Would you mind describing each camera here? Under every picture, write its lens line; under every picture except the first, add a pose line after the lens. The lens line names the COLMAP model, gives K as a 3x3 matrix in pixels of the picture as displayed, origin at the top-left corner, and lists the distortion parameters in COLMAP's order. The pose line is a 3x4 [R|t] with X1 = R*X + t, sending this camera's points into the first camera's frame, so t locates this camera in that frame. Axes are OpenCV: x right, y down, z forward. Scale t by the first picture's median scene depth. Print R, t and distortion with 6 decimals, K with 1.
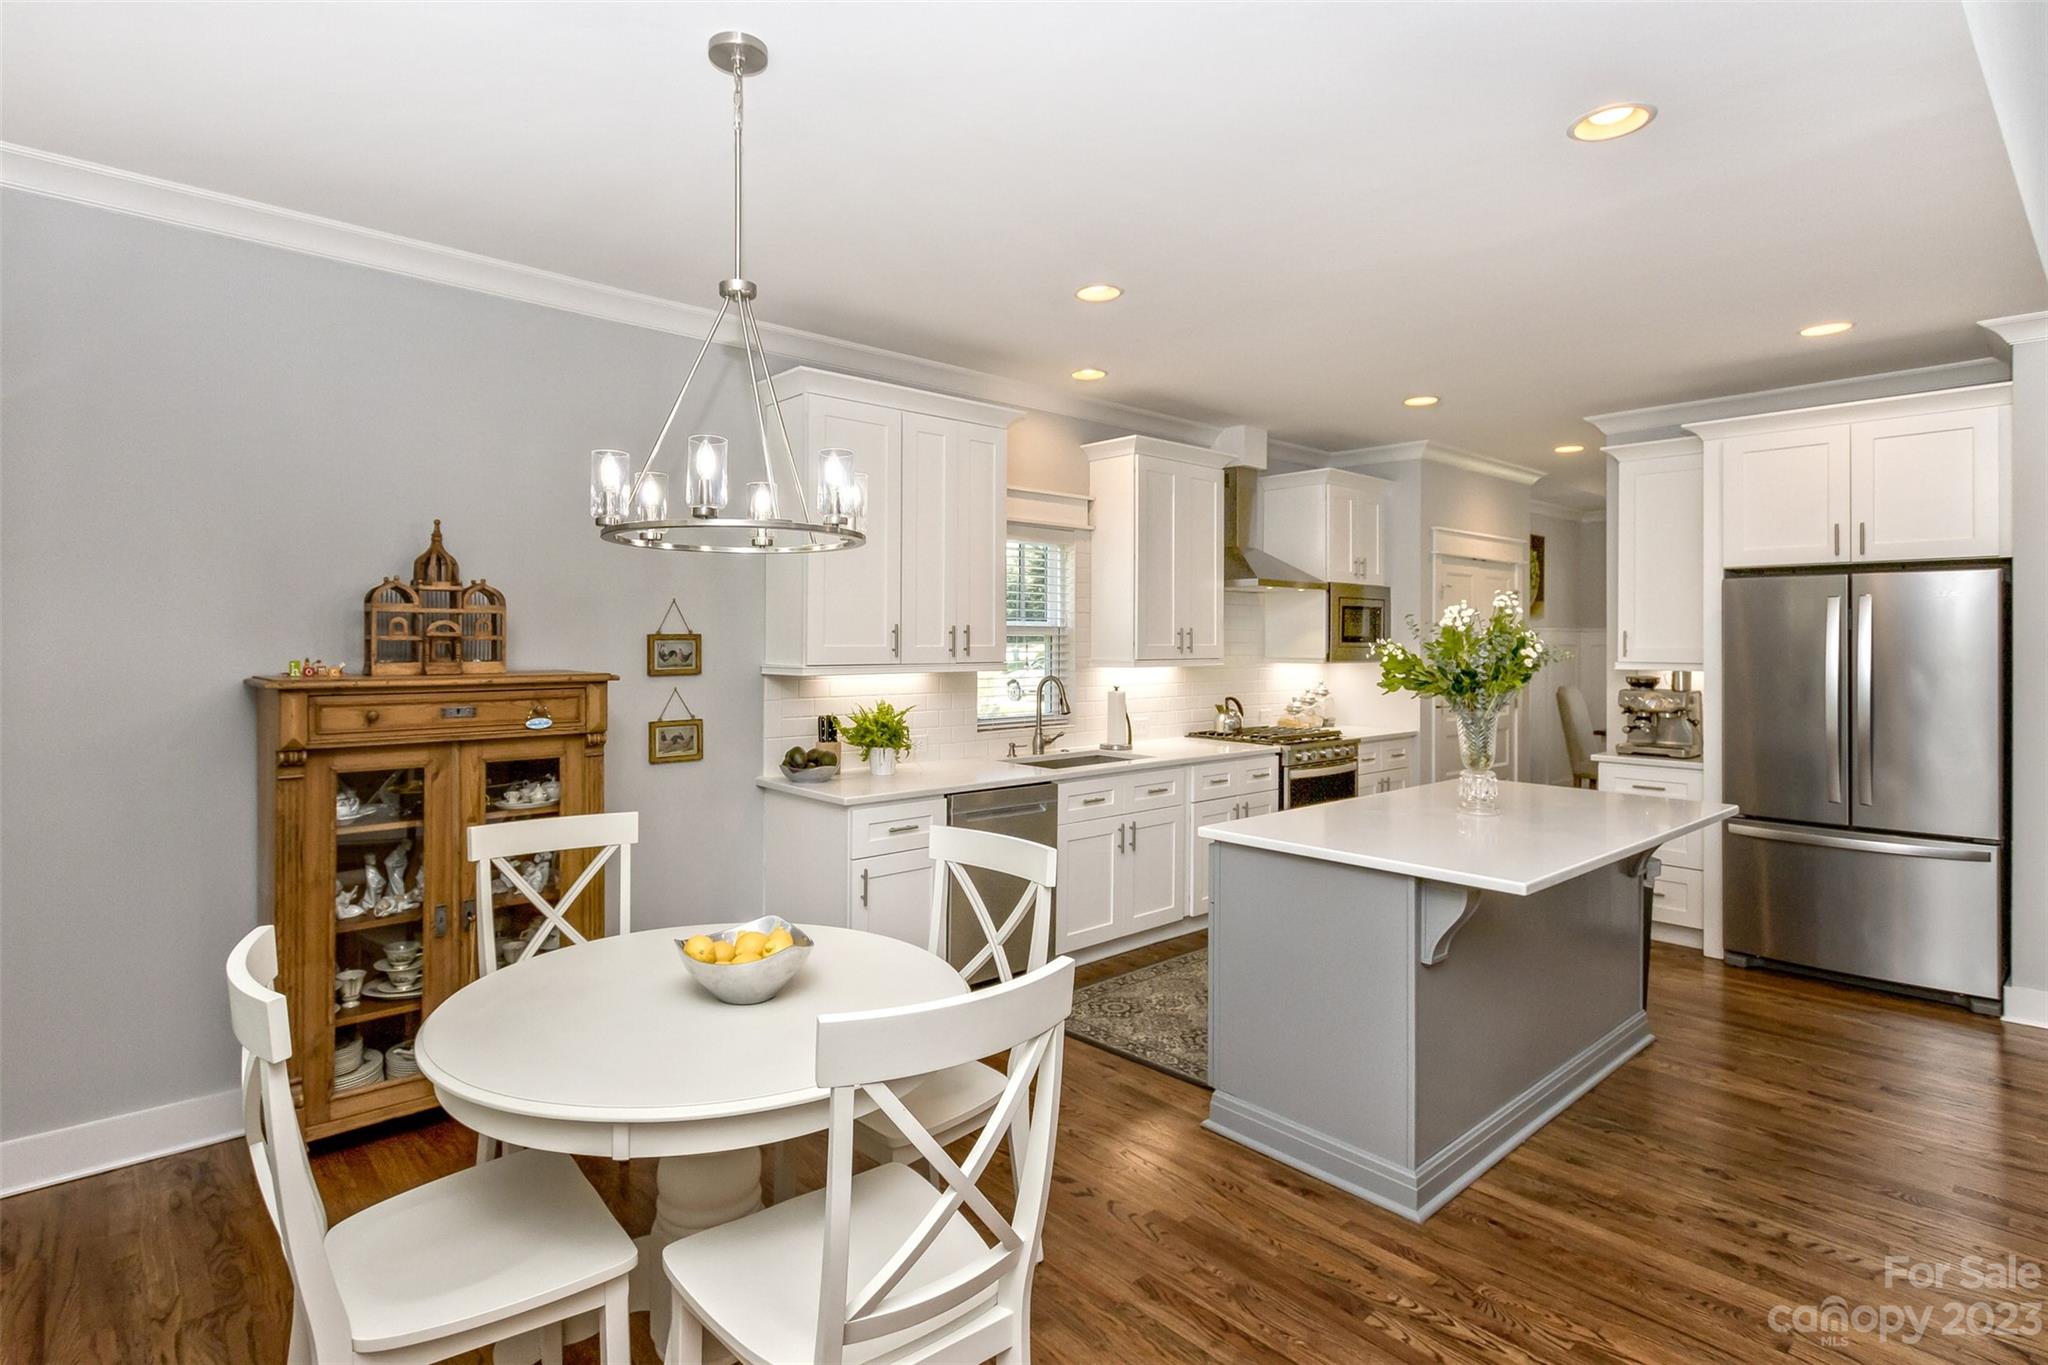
lens RADIAL K [[1012.3, 0, 977.2], [0, 1012.3, 635.2], [0, 0, 1]] dist [-0.018965, -0.000749]
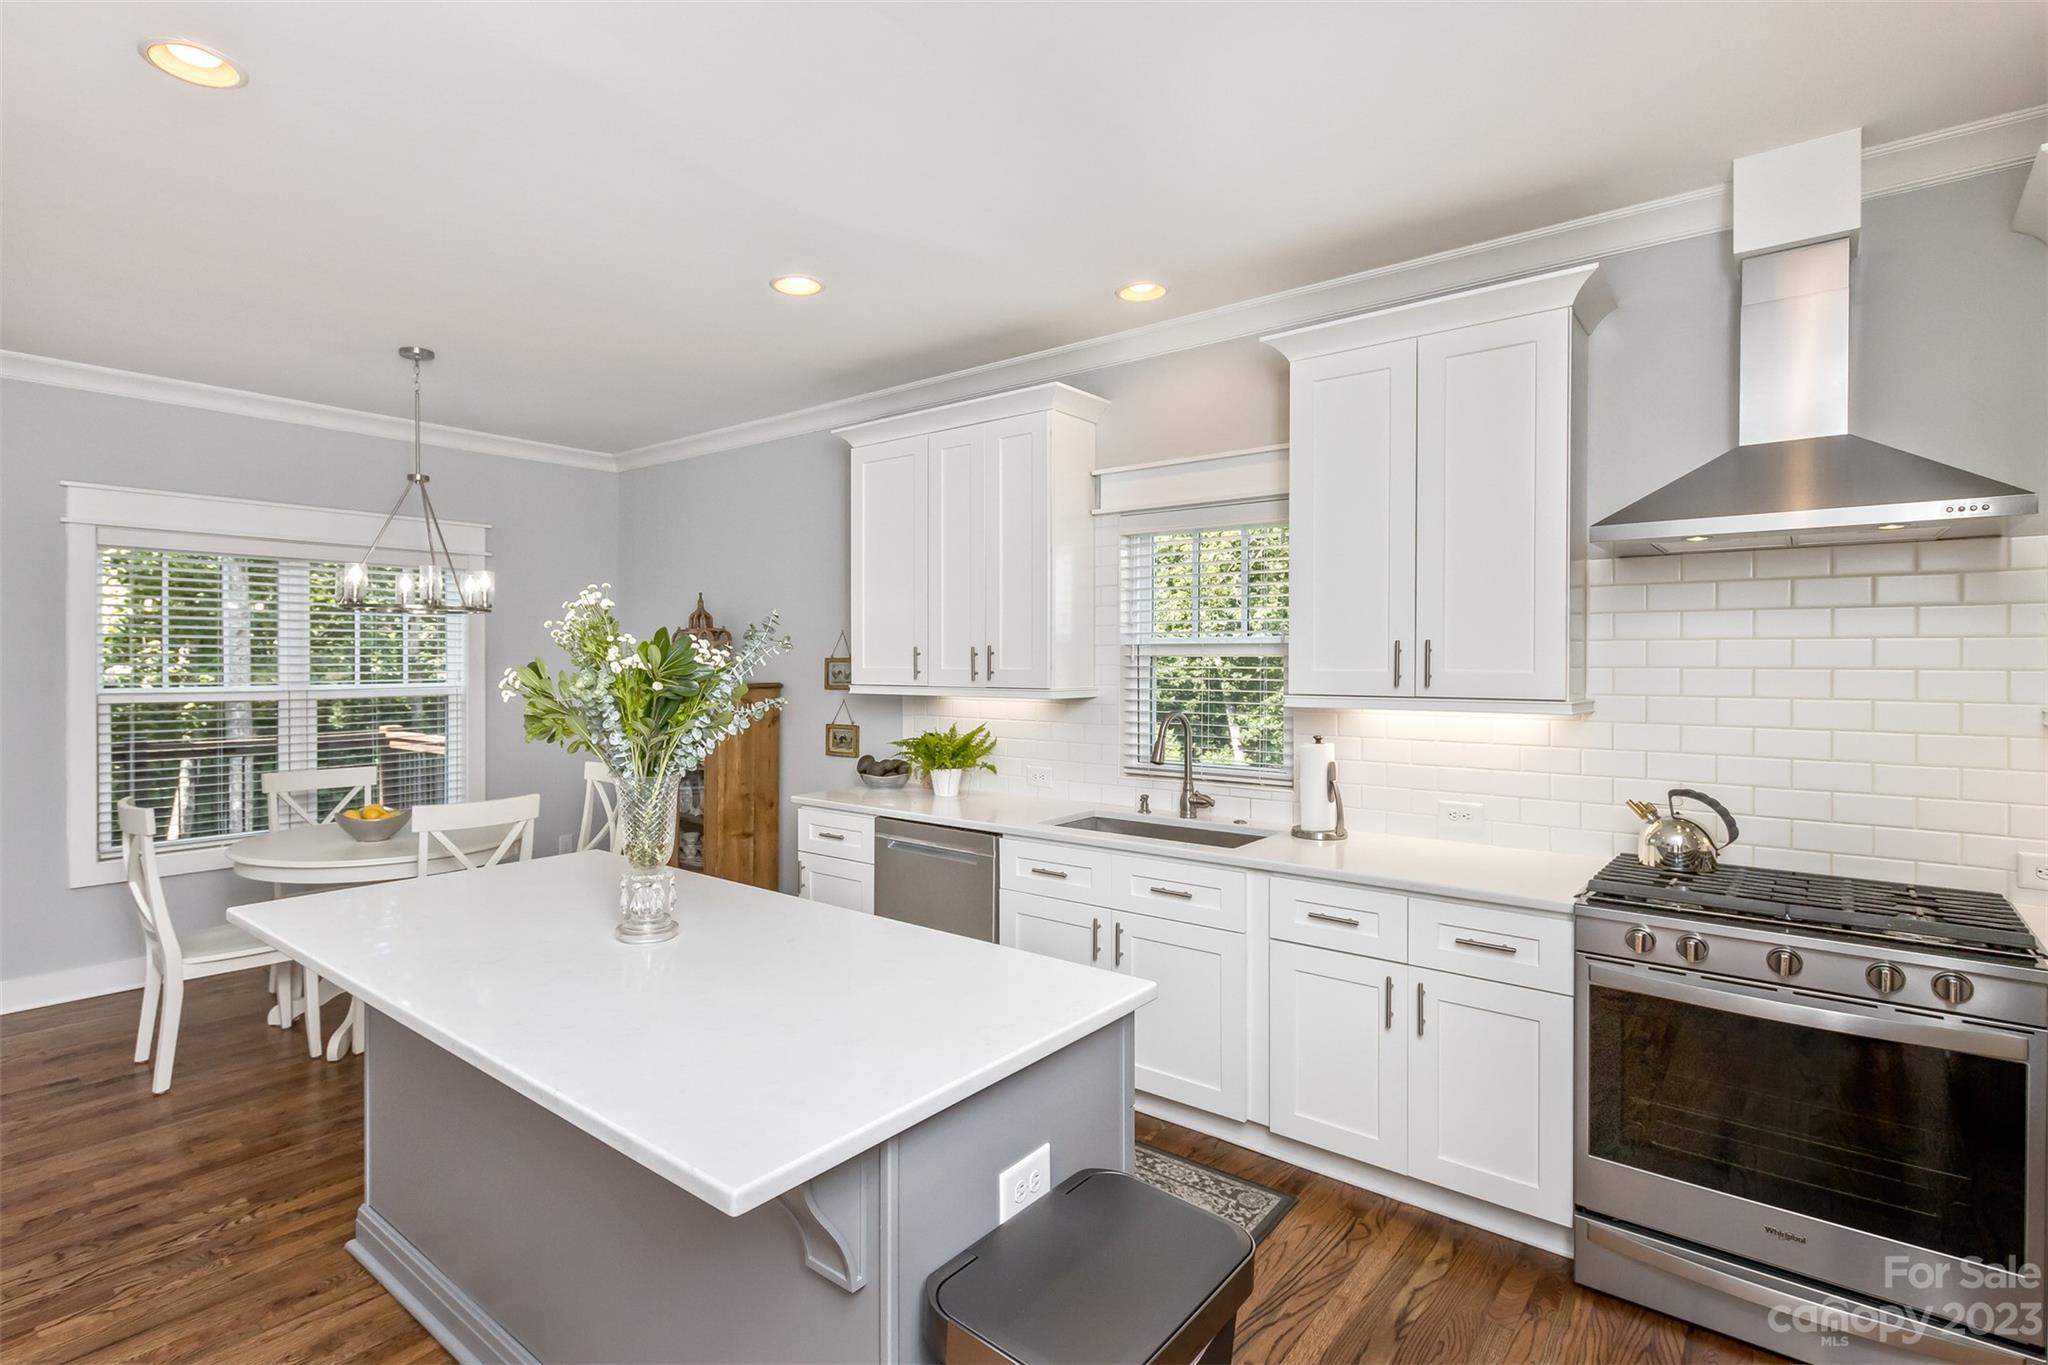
lens RADIAL K [[1008.4, 0, 933.8], [0, 1008.4, 663.2], [0, 0, 1]] dist [0.023695, -0.011898]
pose [[0.142219, 0.001871, -0.989833, 0.770598], [0.004621, 0.999986, 0.002554, 0.002814], [0.989824, -0.004937, 0.142208, 0.724506]]
